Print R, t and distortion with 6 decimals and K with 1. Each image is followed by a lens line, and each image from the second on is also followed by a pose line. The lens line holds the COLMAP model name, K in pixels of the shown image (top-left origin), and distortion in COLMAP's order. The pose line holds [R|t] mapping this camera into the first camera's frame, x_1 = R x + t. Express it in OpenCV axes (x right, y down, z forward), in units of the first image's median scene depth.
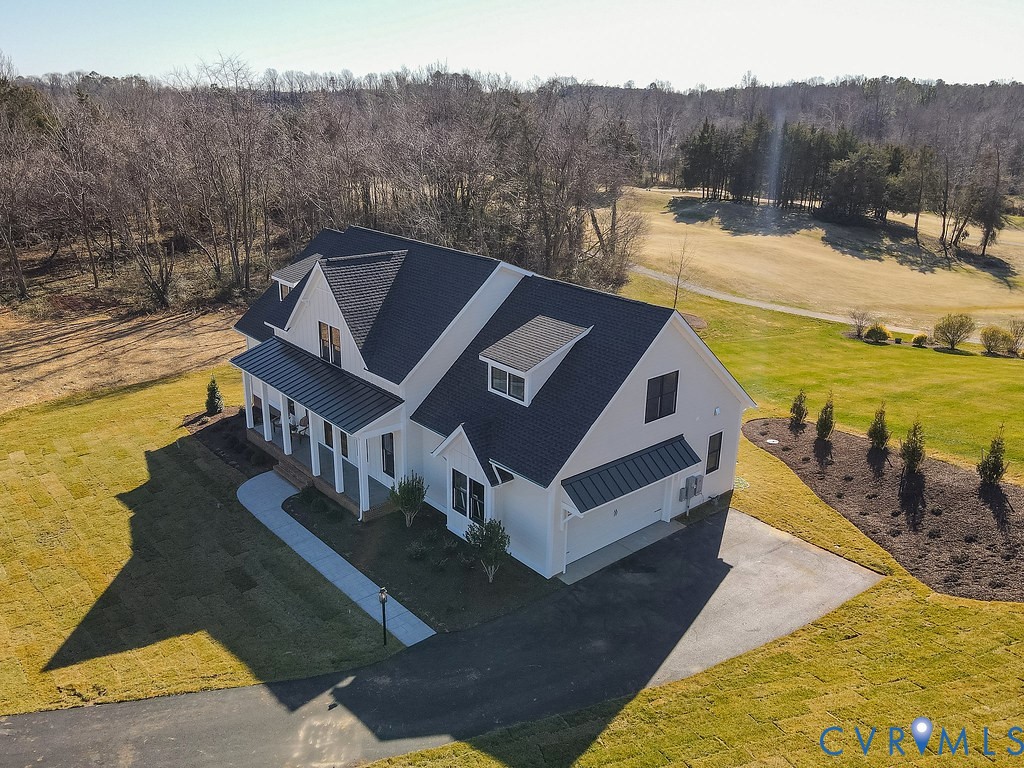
lens RADIAL K [[800.7, 0, 509.3], [0, 800.7, 390.1], [0, 0, 1]] dist [0.016671, 0.005606]
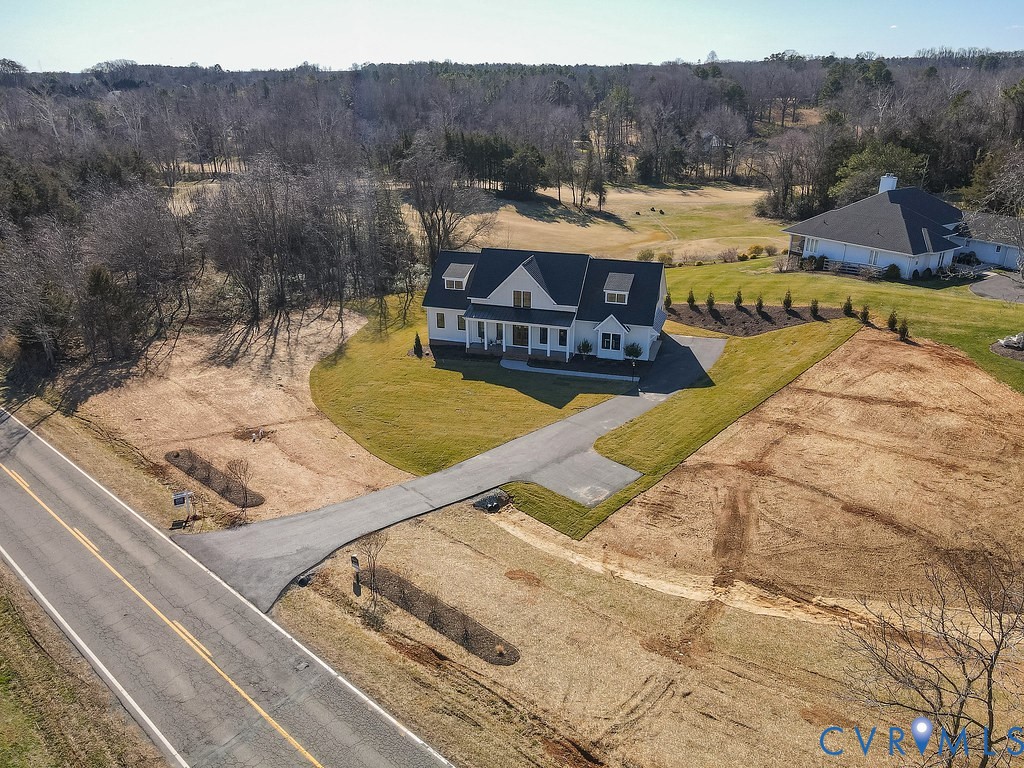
lens RADIAL K [[763.7, 0, 504.8], [0, 763.7, 388.7], [0, 0, 1]] dist [0.018517, -0.000879]
pose [[0.853580, -0.221004, 0.471761, -0.416552], [0.196050, 0.975259, 0.102153, -0.012266], [-0.482666, 0.005293, 0.875789, -0.286037]]
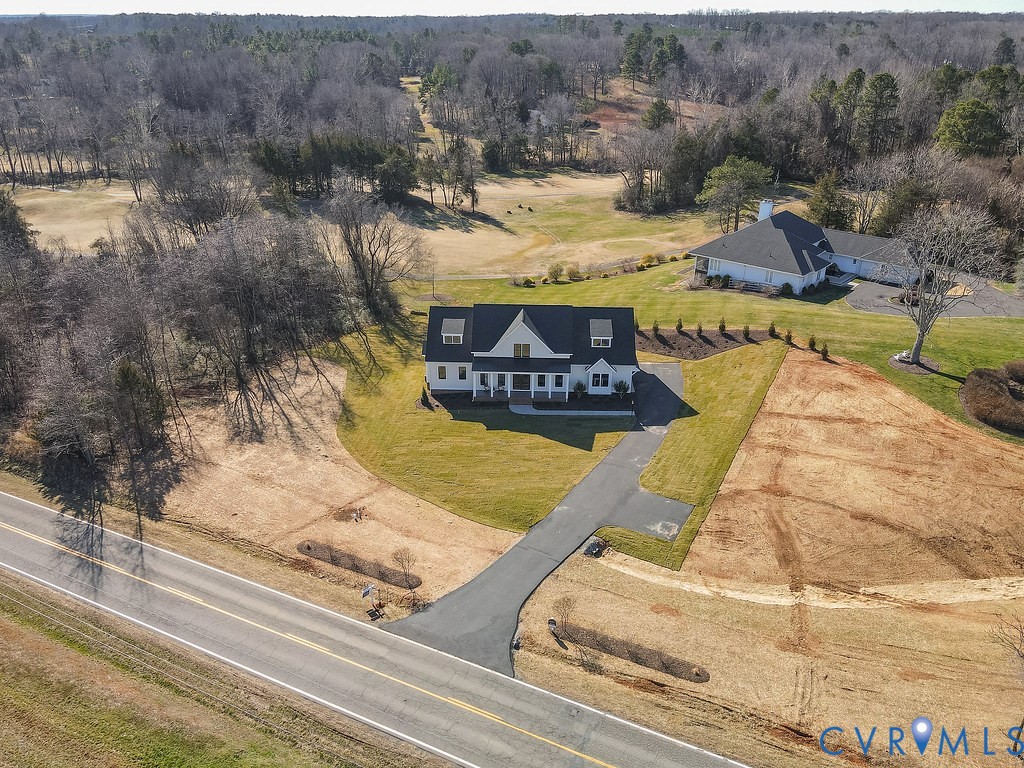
lens RADIAL K [[800.7, 0, 510.7], [0, 800.7, 377.4], [0, 0, 1]] dist [0.016671, 0.005606]
pose [[0.679597, -0.317431, 0.661351, -0.613805], [0.255586, 0.947501, 0.192138, -0.148625], [-0.687622, 0.038455, 0.725050, -0.274629]]
